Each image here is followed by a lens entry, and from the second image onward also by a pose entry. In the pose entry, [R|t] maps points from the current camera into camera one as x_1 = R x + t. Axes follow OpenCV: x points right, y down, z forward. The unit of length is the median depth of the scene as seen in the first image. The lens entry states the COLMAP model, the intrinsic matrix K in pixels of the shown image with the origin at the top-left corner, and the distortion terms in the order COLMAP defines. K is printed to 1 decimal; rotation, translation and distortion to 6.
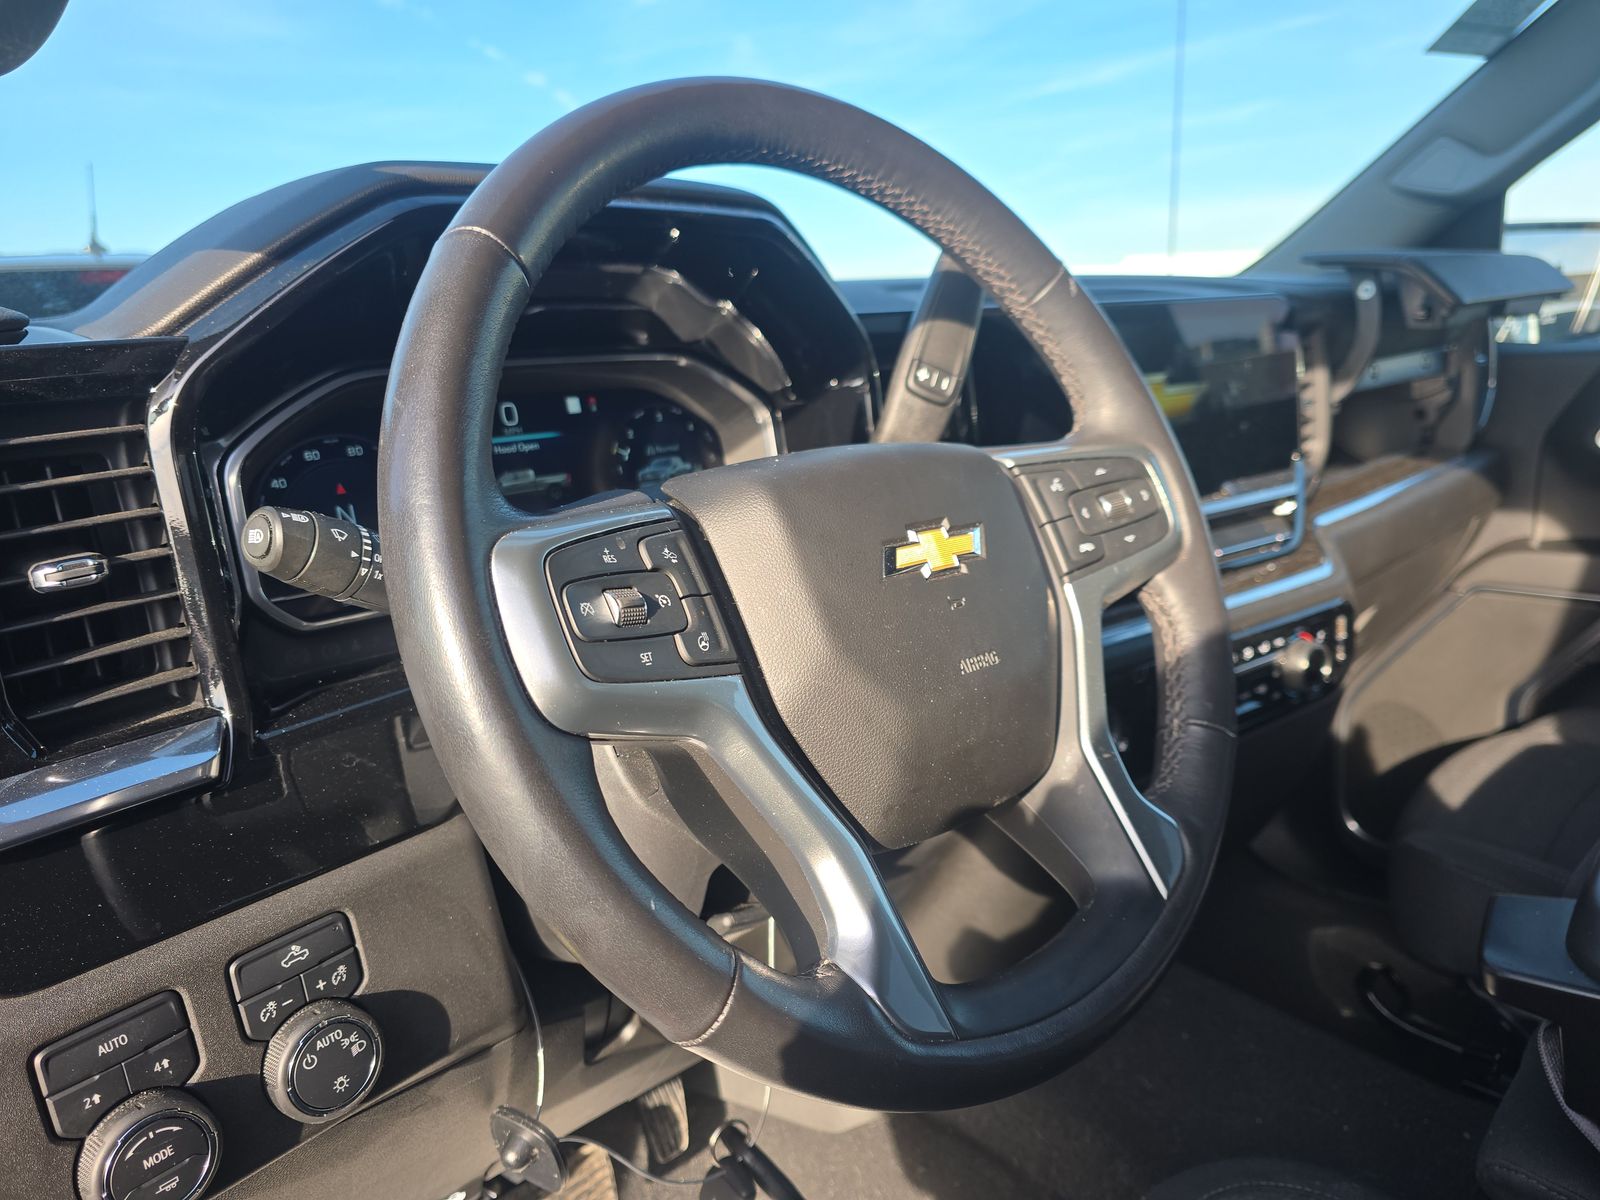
lens RADIAL K [[1113.9, 0, 807.2], [0, 1113.9, 585.4], [0, 0, 1]] dist [0.003509, 0.003437]
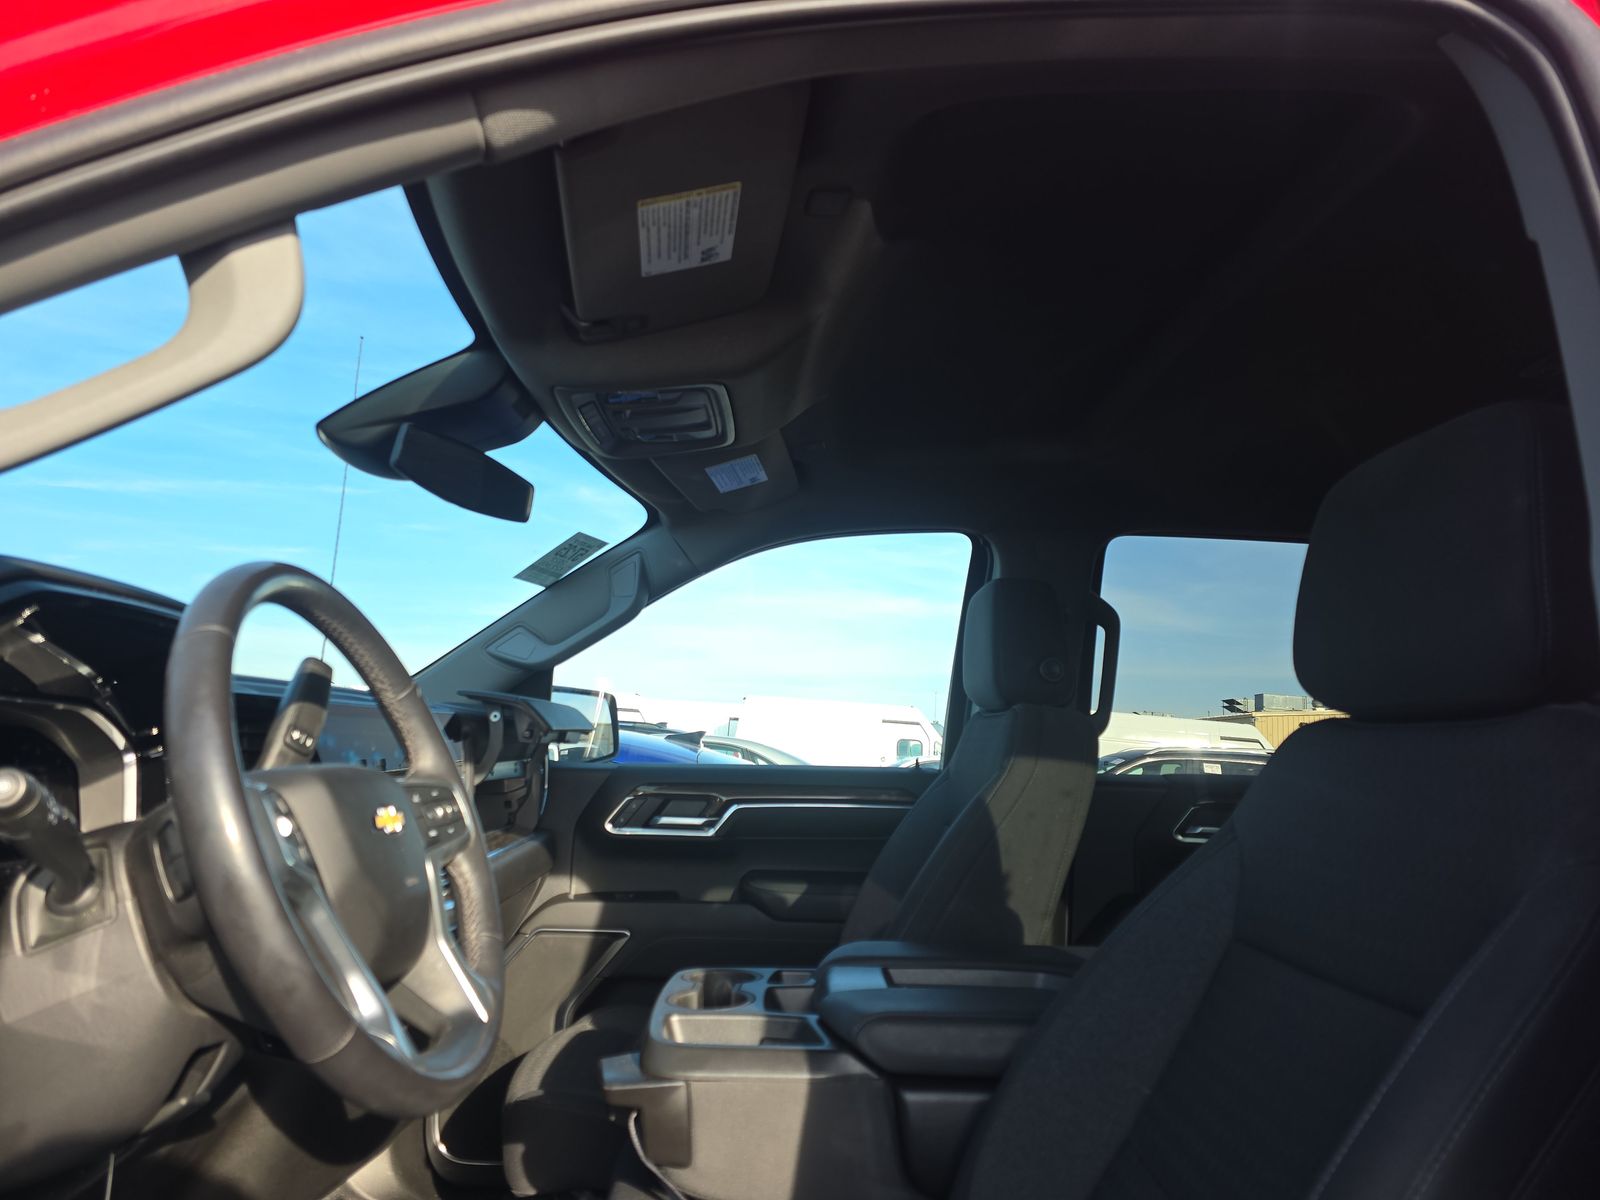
lens RADIAL K [[1069.3, 0, 800.0], [0, 1069.3, 600.0], [0, 0, 1]] dist [0.005664, 0.003396]
pose [[0.674119, 0.179135, 0.716572, -0.282849], [0.094250, 0.941353, -0.323994, 0.098063], [-0.732585, 0.285947, 0.617700, -0.259885]]
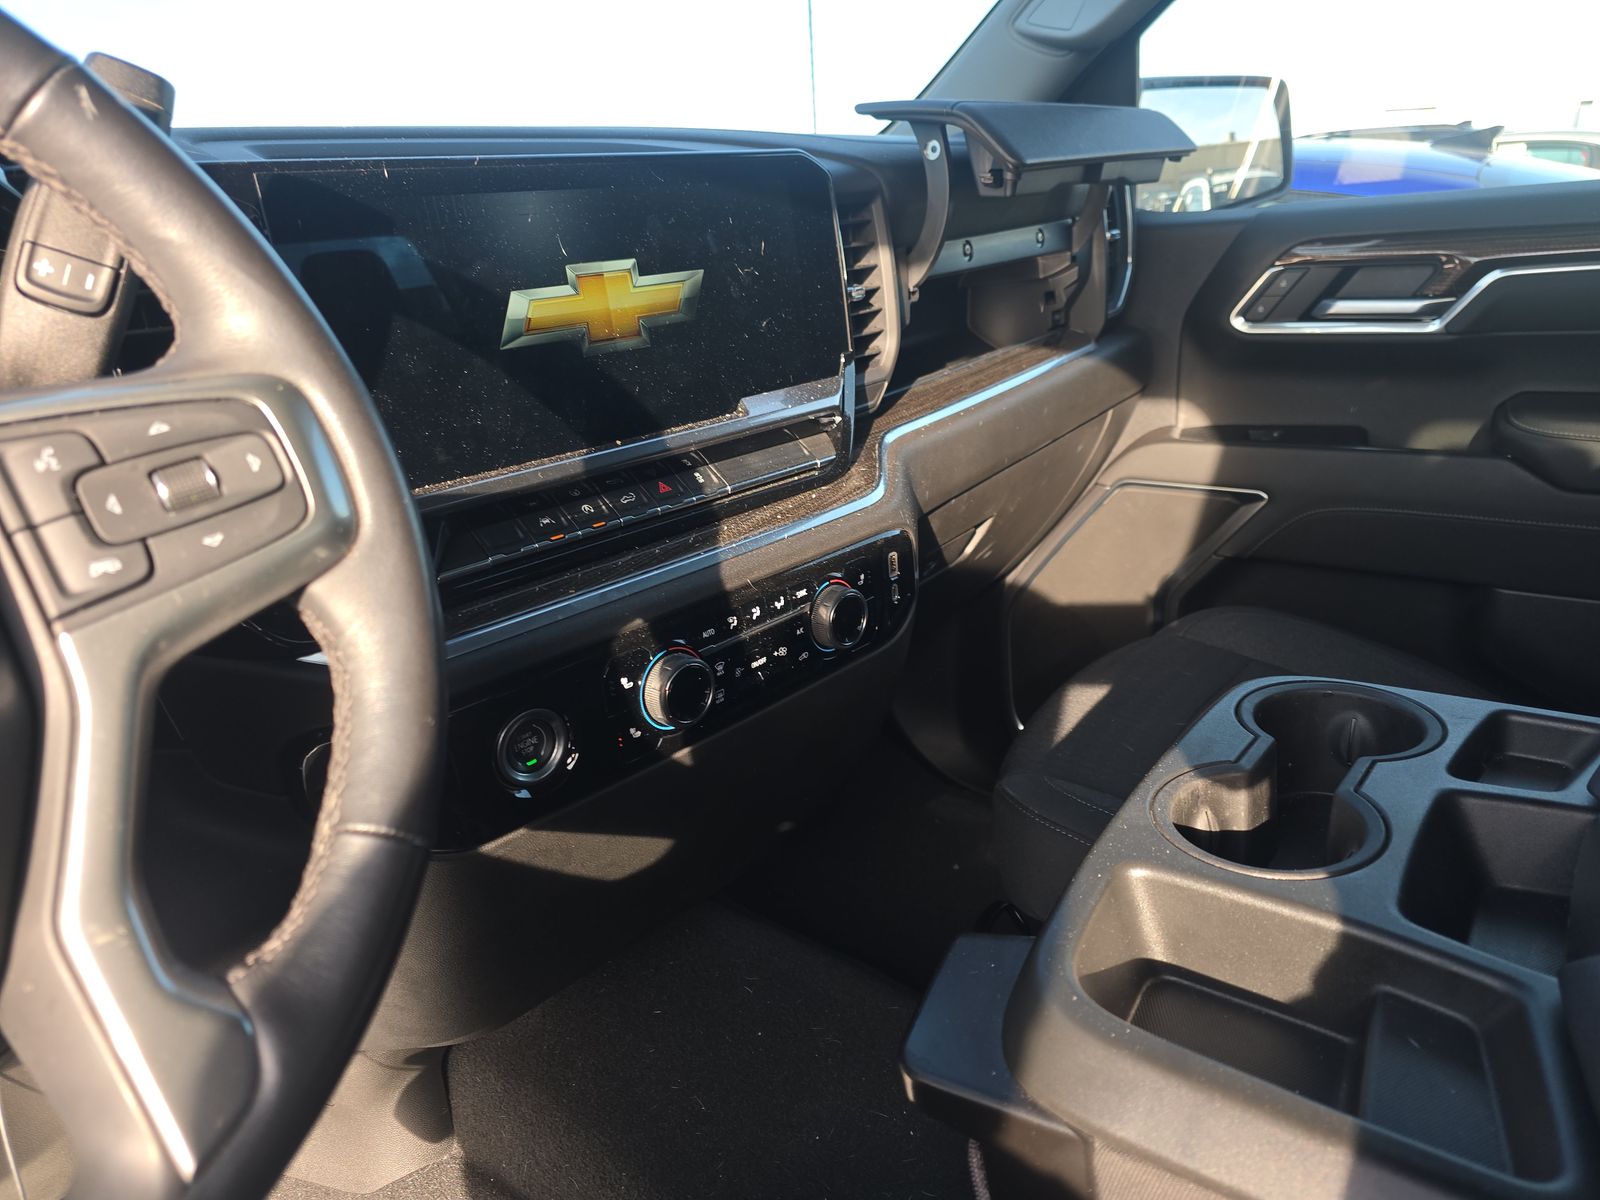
lens RADIAL K [[1069.3, 0, 800.0], [0, 1069.3, 600.0], [0, 0, 1]] dist [0.005664, 0.003396]
pose [[0.986318, -0.070087, 0.149212, 0.230128], [0.052016, 0.991197, 0.121748, -0.029232], [-0.156431, -0.112321, 0.981281, 0.169723]]
